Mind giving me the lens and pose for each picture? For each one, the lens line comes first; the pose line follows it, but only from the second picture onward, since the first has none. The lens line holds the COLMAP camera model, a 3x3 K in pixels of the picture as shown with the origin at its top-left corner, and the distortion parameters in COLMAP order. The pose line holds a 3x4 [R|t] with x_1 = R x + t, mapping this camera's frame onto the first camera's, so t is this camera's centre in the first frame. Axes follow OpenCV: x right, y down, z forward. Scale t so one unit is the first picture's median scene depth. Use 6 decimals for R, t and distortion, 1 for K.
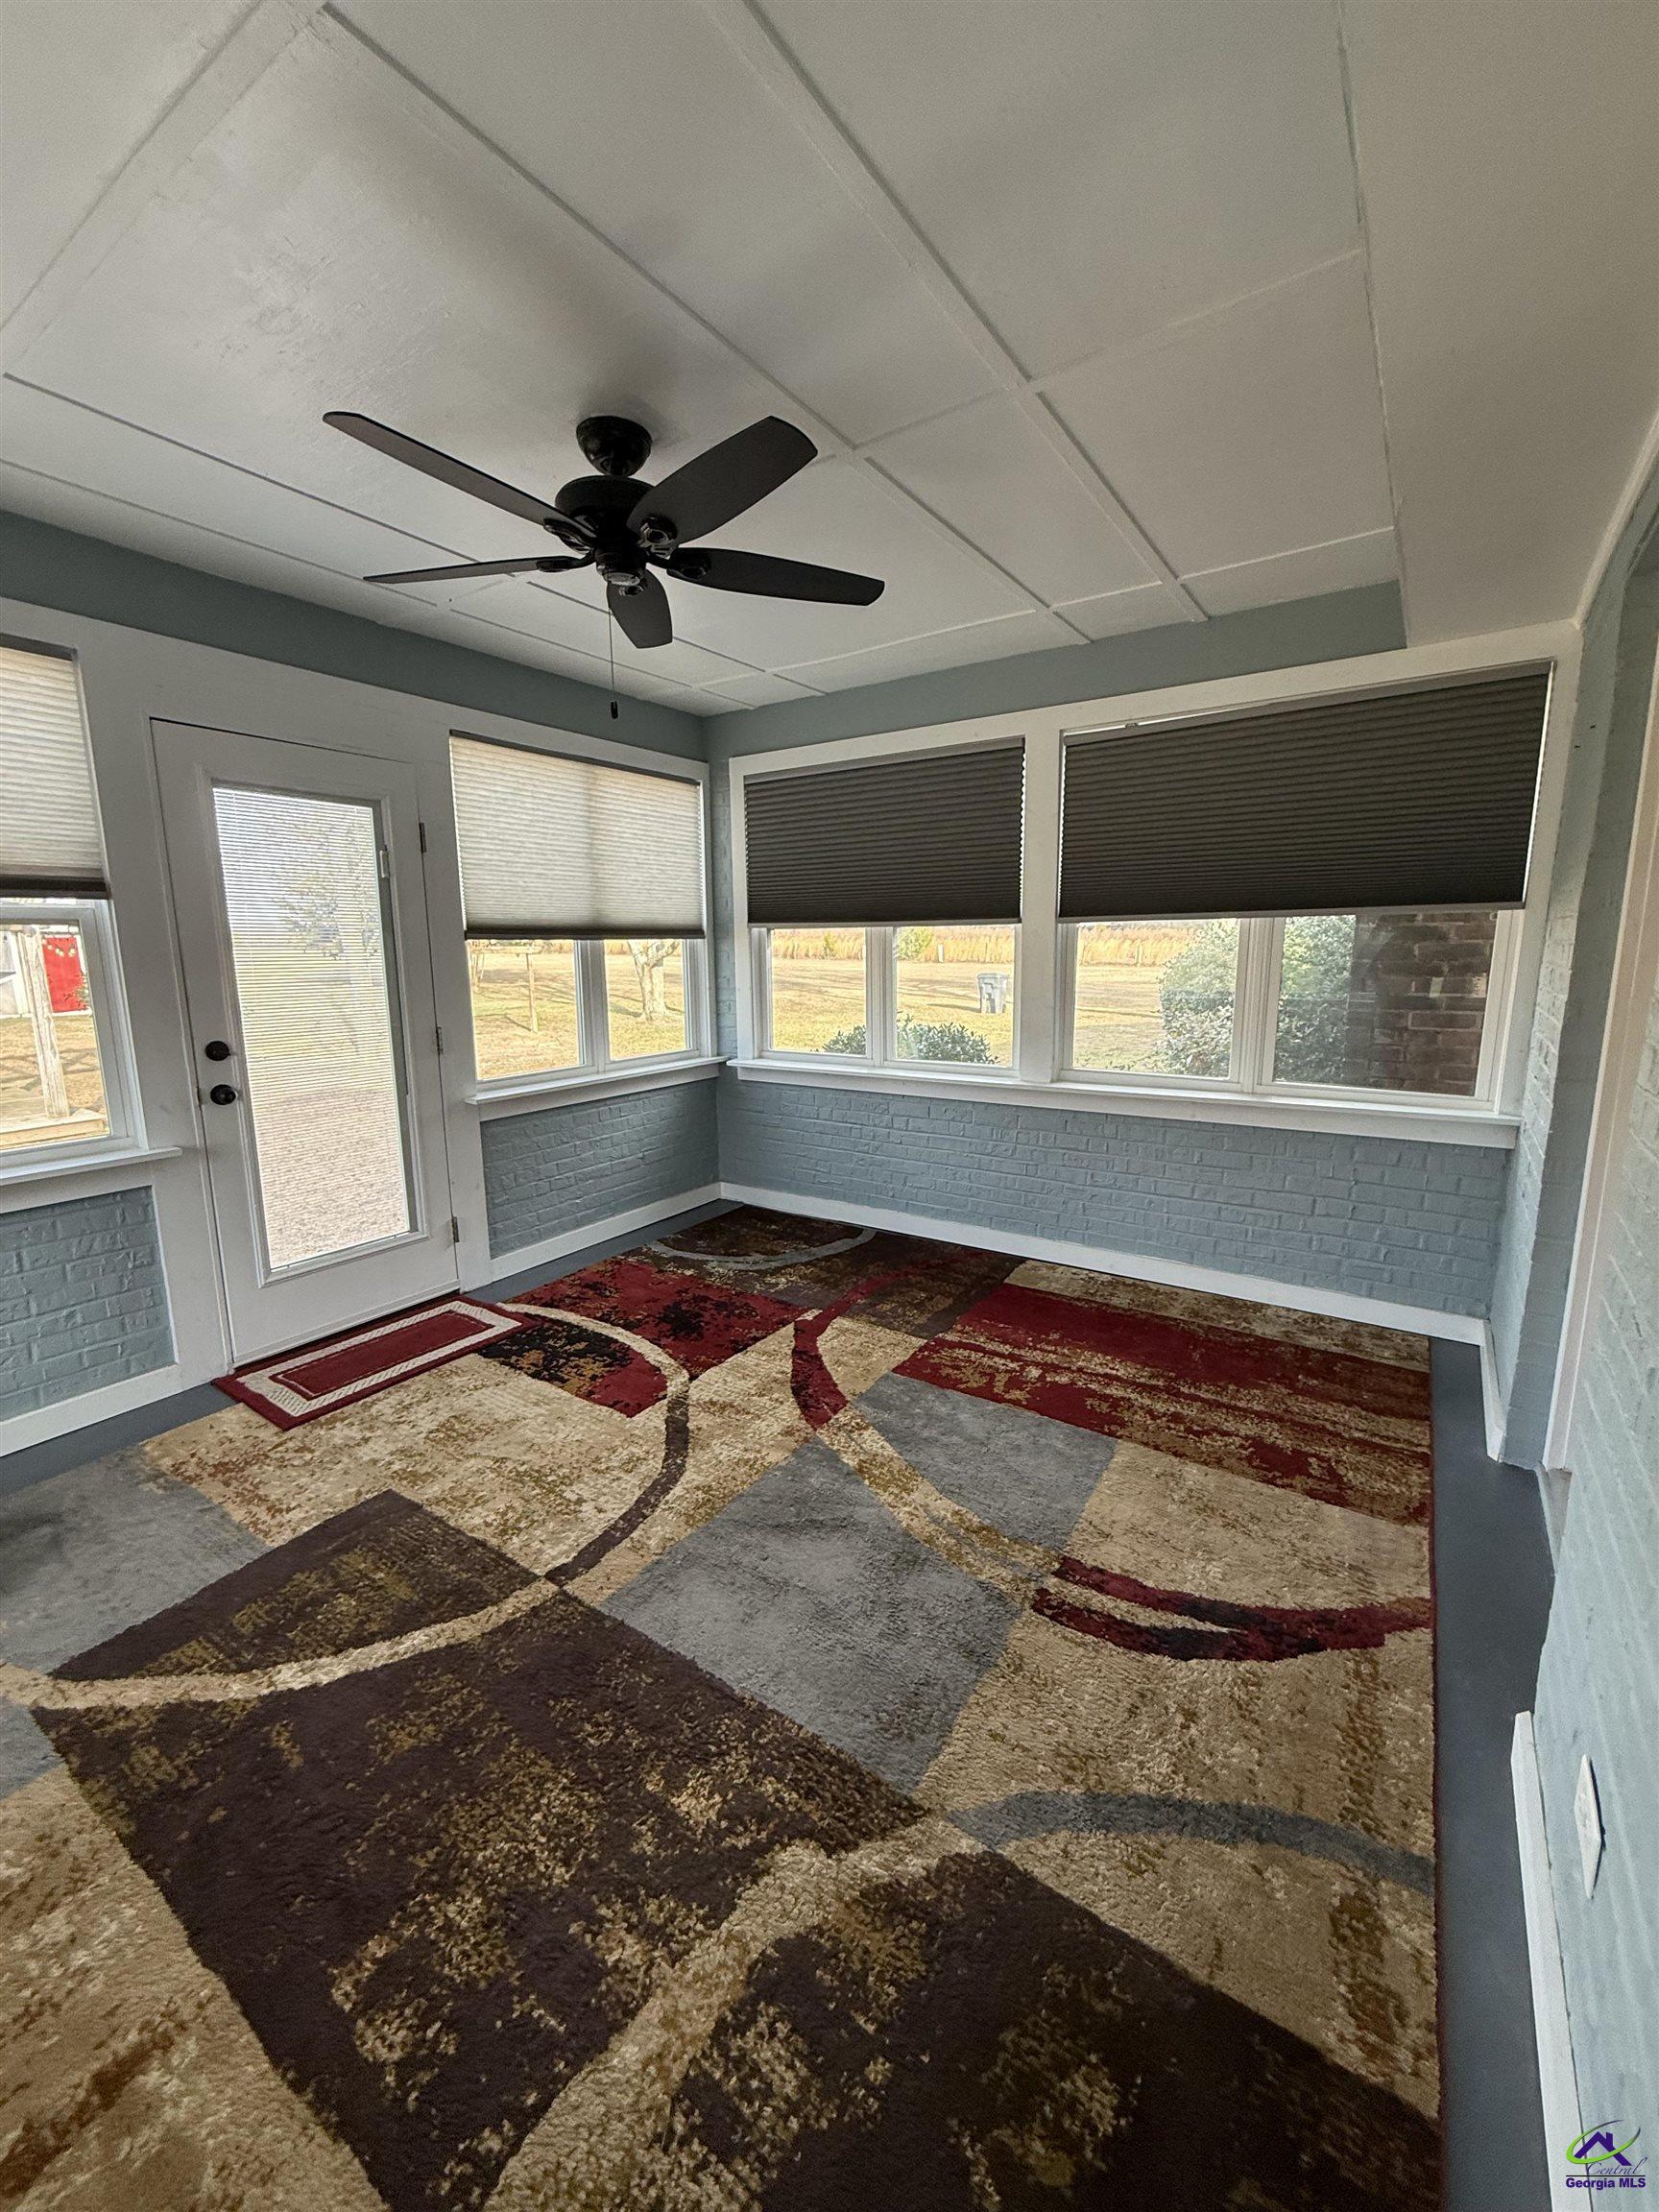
lens RADIAL K [[878.1, 0, 829.0], [0, 878.1, 1097.7], [0, 0, 1]] dist [0.000126, 0.000290]
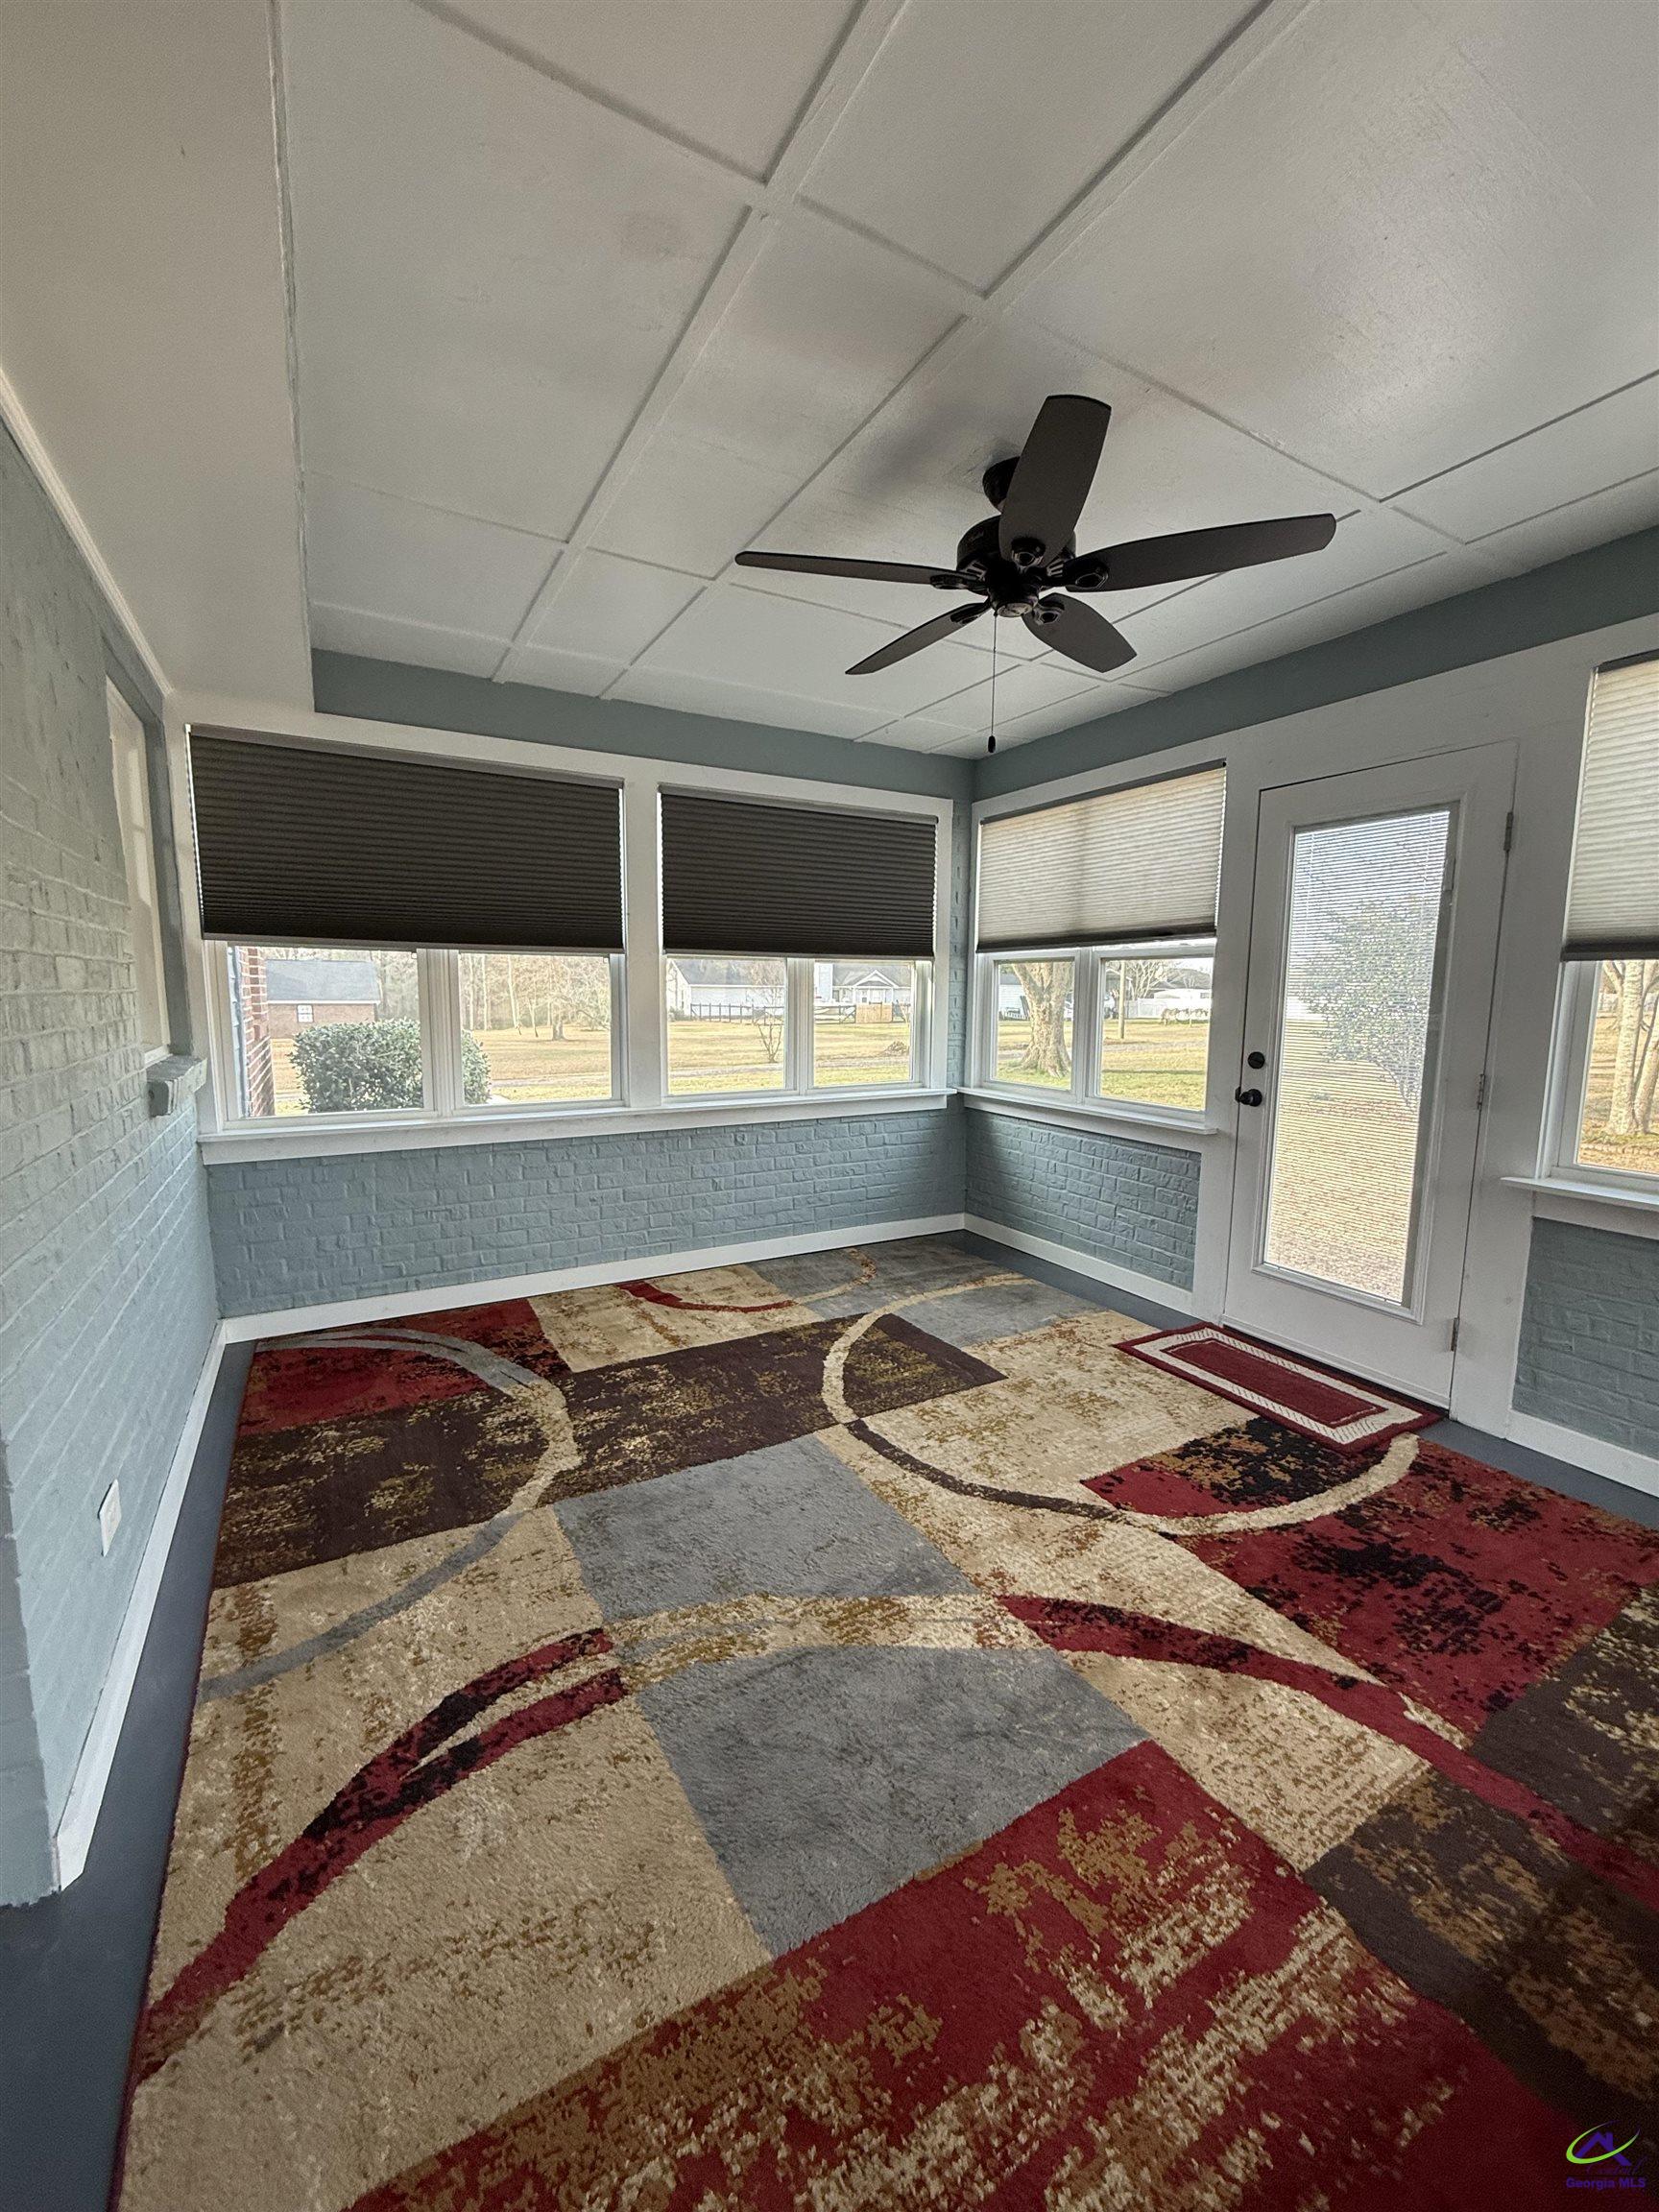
lens RADIAL K [[878.1, 0, 829.0], [0, 878.1, 1097.7], [0, 0, 1]] dist [0.000126, 0.000290]
pose [[-0.435999, 0.116189, -0.892415, 0.716213], [-0.159419, 0.965977, 0.203653, -0.179759], [0.885714, 0.231061, -0.402642, 1.147544]]
